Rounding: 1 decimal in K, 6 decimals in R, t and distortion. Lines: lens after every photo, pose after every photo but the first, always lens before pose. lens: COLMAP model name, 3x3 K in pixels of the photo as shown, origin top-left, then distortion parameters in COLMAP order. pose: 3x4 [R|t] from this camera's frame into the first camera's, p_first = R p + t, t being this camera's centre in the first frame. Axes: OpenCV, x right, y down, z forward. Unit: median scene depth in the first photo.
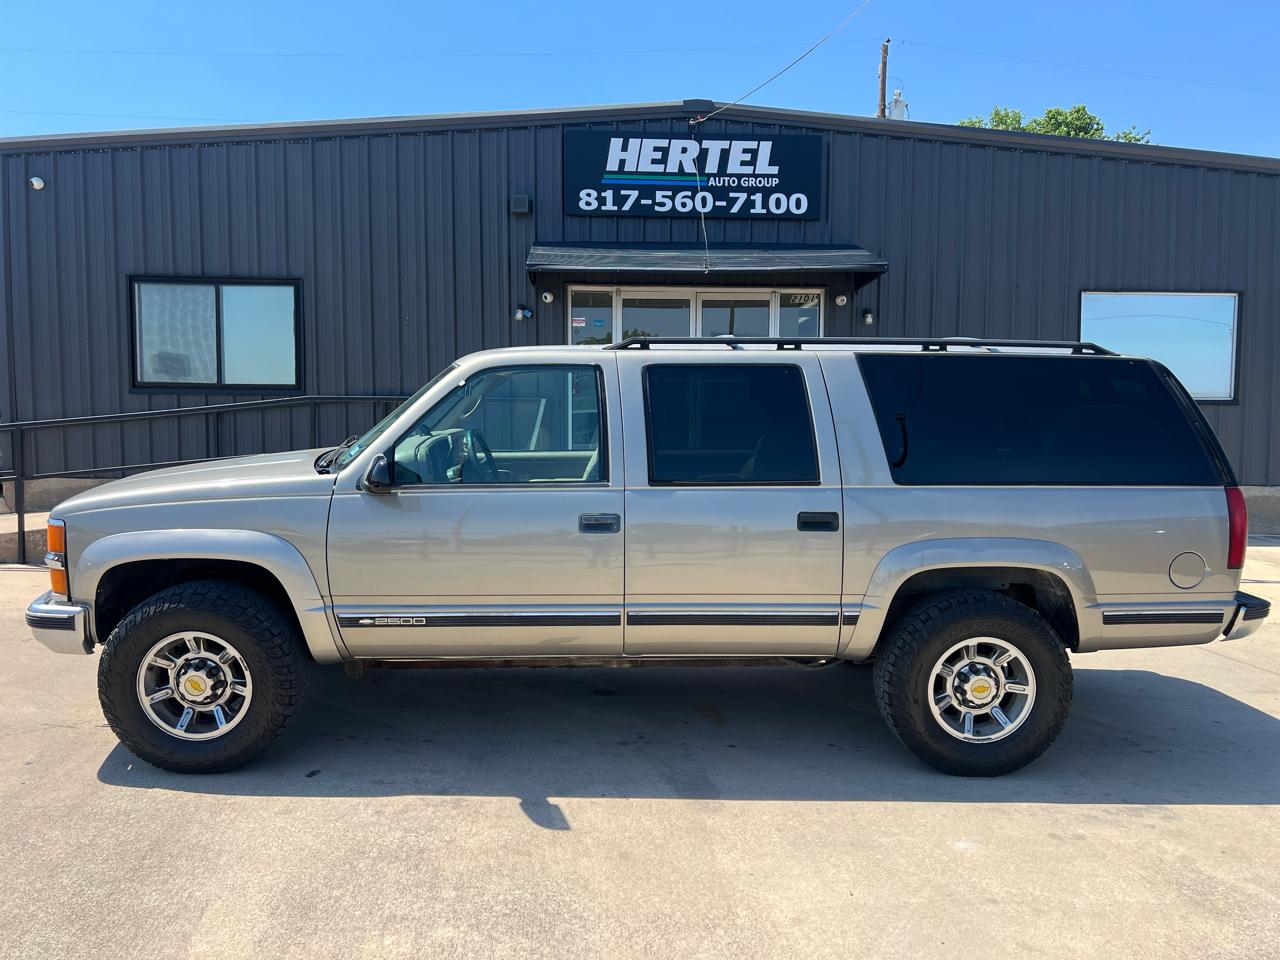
lens RADIAL K [[967.6, 0, 640.0], [0, 967.6, 480.0], [0, 0, 1]] dist [0.057843, -0.067994]
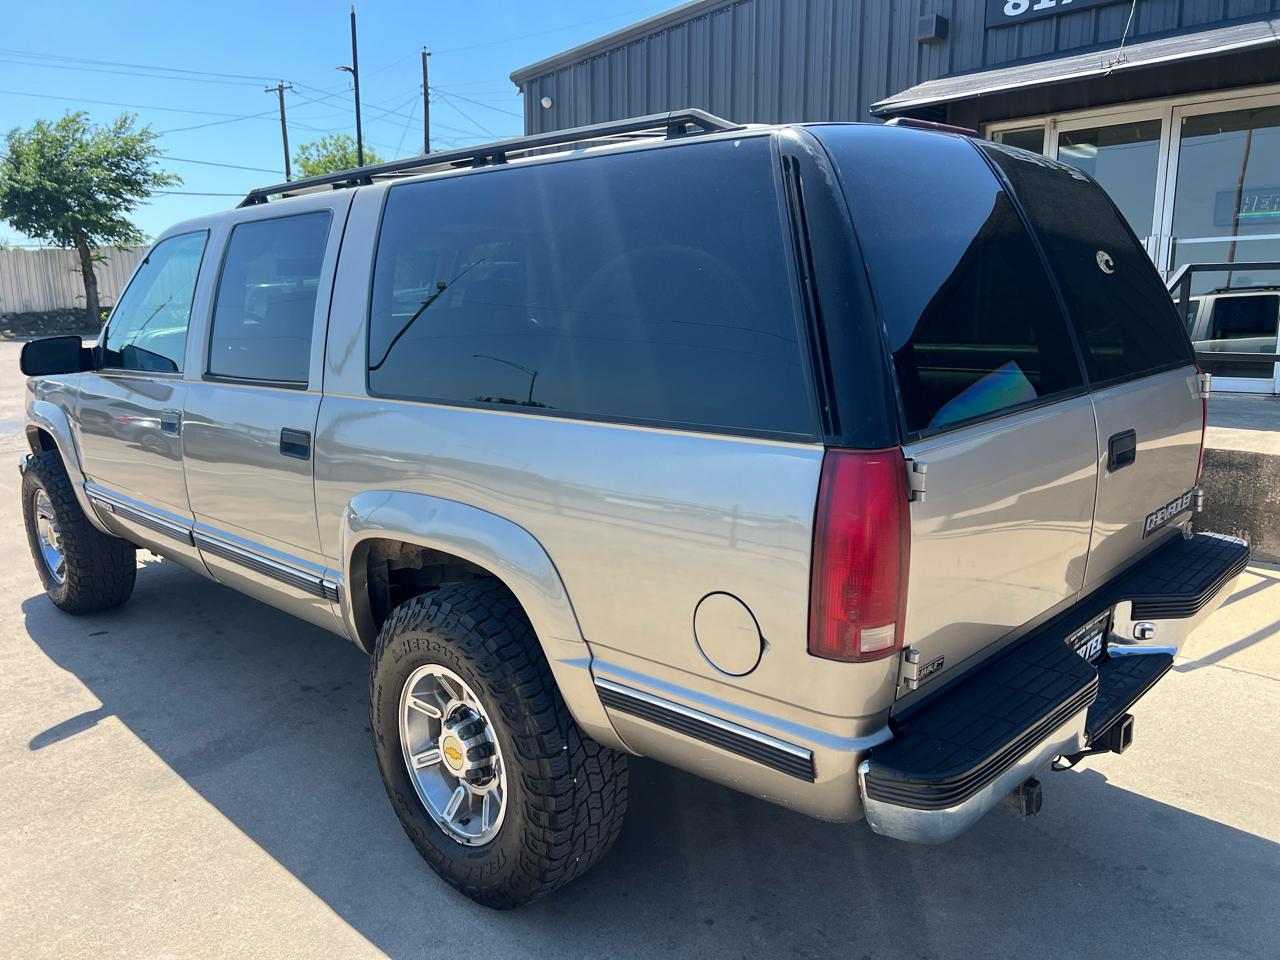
lens RADIAL K [[971.6, 0, 646.0], [0, 971.6, 475.0], [0, 0, 1]] dist [0.050060, -0.057041]
pose [[0.686289, 0.110820, -0.718836, 0.774135], [-0.037520, 0.992402, 0.117174, -0.023016], [0.726360, -0.053444, 0.685233, 0.641779]]
